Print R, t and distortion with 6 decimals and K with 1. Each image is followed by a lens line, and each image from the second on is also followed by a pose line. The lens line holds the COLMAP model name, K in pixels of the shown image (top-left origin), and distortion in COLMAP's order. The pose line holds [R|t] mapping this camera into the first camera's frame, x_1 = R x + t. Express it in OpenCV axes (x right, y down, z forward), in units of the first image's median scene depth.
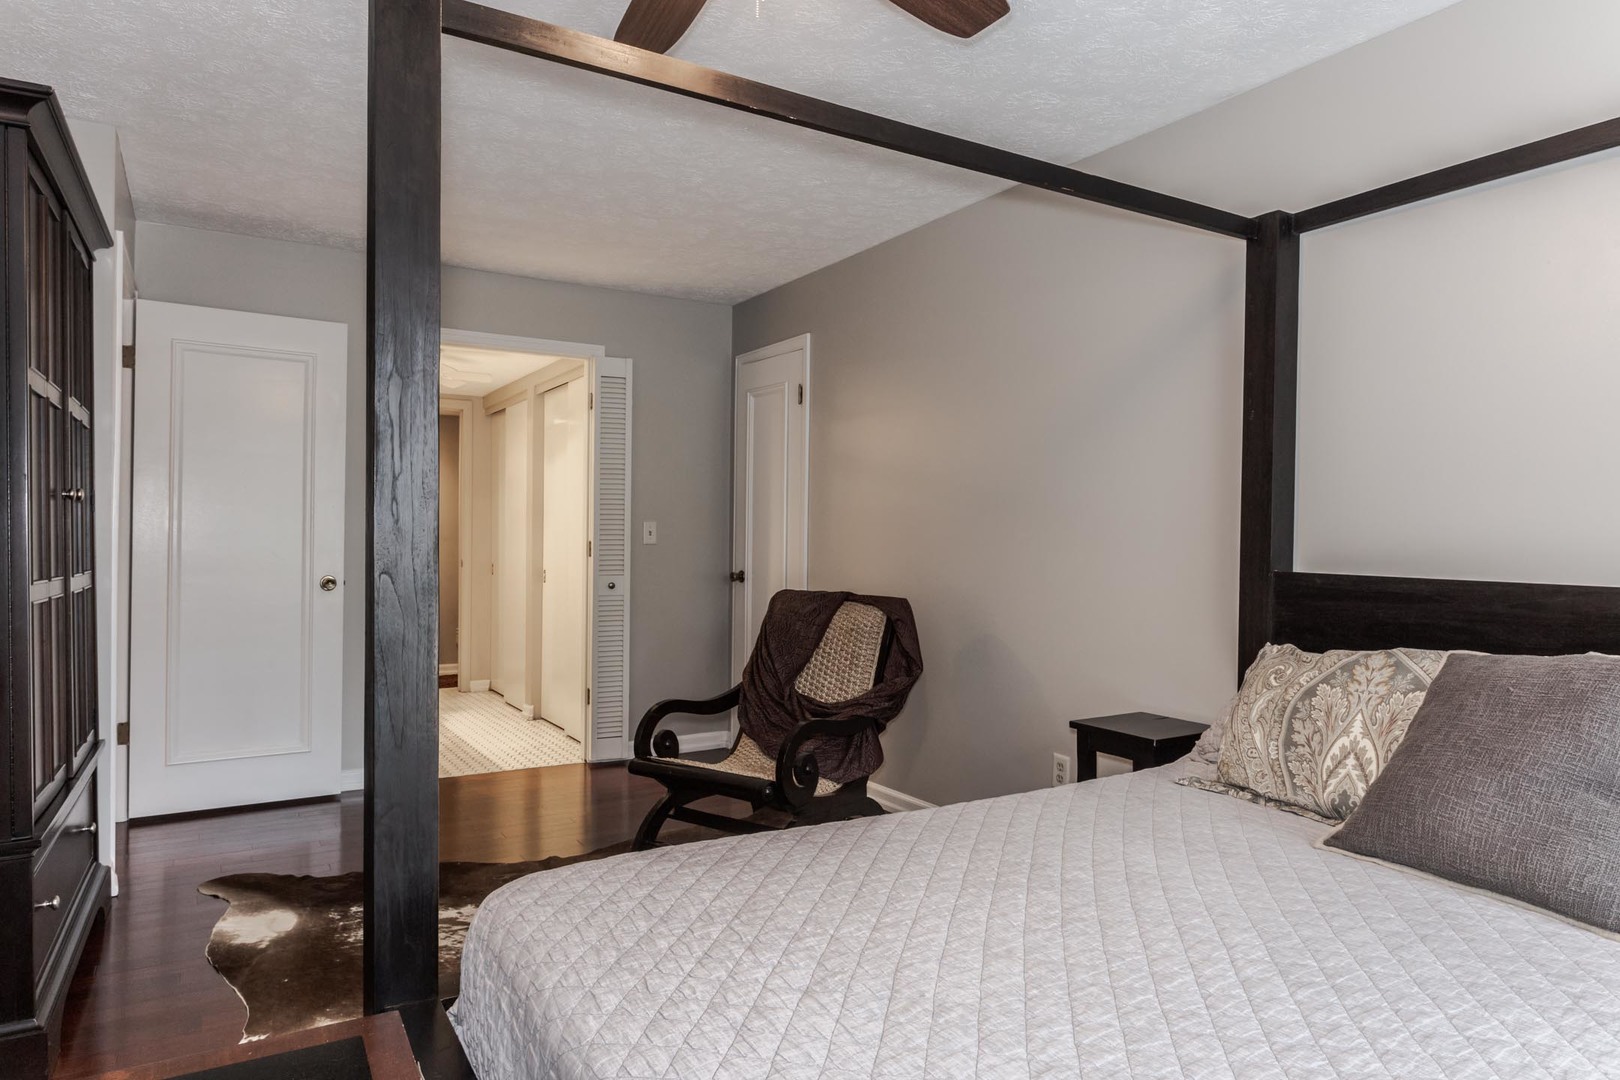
lens RADIAL K [[1027.6, 0, 810.0], [0, 1027.6, 540.0], [0, 0, 1]] dist [-0.001850, -0.000081]
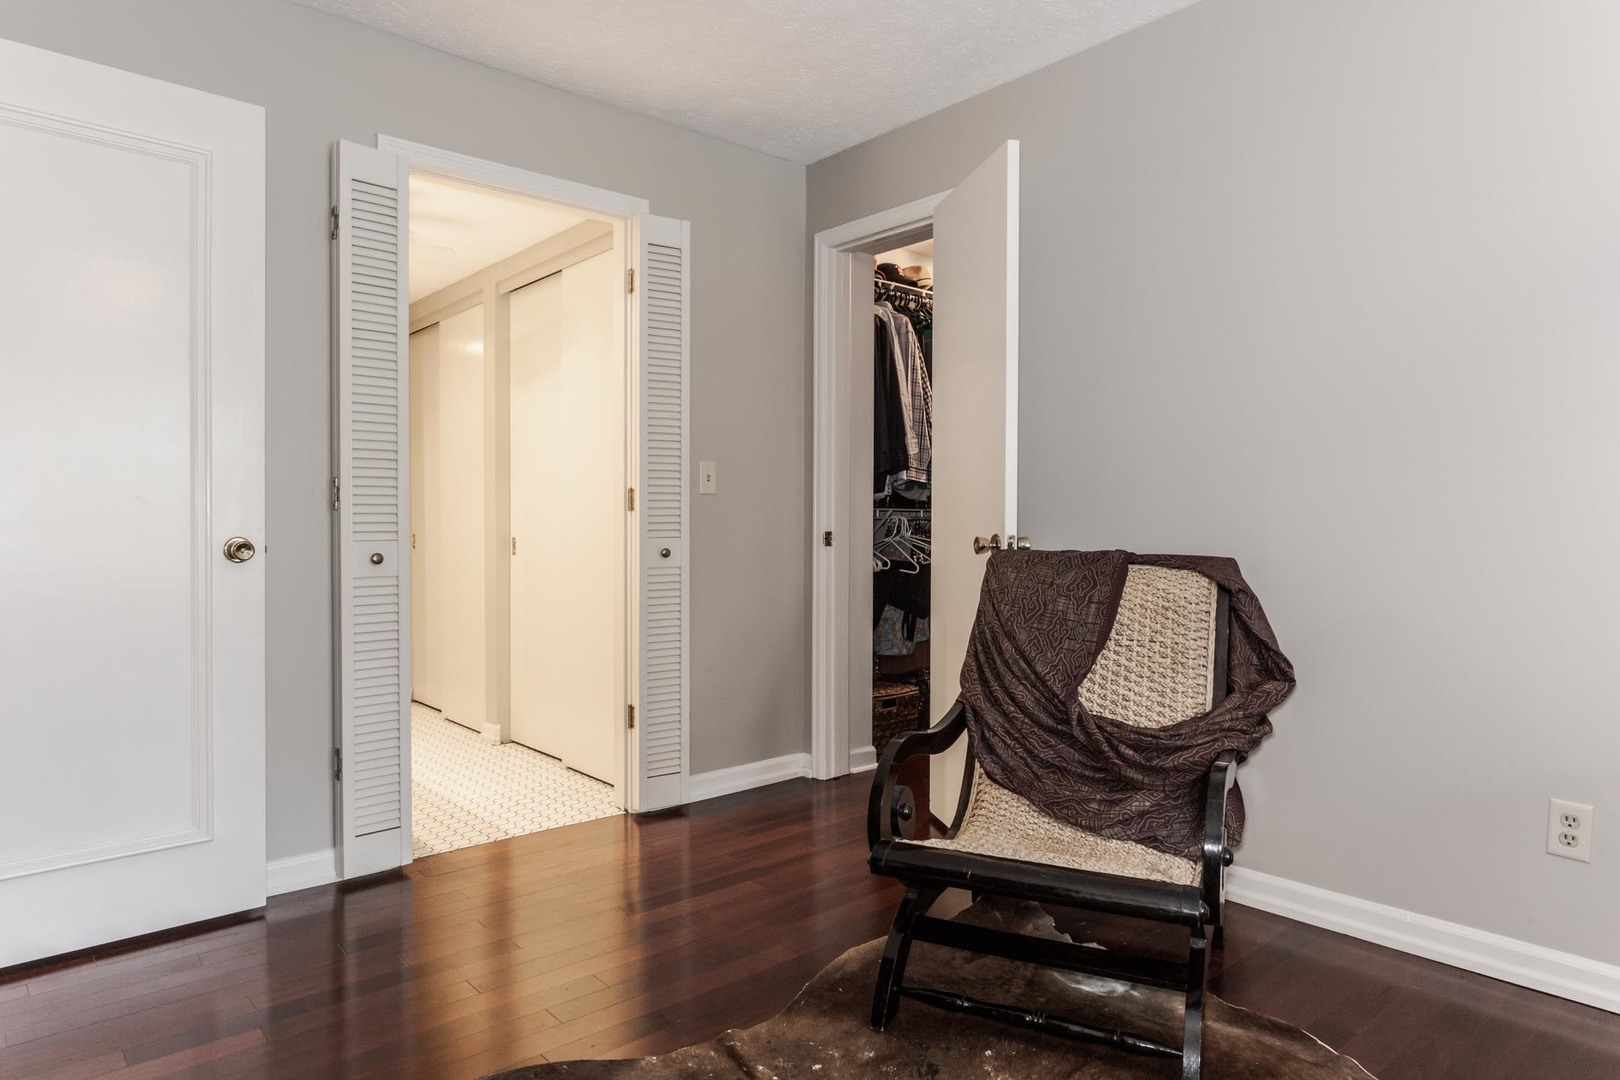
lens RADIAL K [[994.3, 0, 810.0], [0, 994.3, 540.0], [0, 0, 1]] dist [-0.006844, -0.000593]
pose [[0.985478, -0.010571, 0.169475, -0.248314], [0.007979, 0.999841, 0.015967, 0.030666], [-0.169617, -0.014383, 0.985405, 0.395961]]
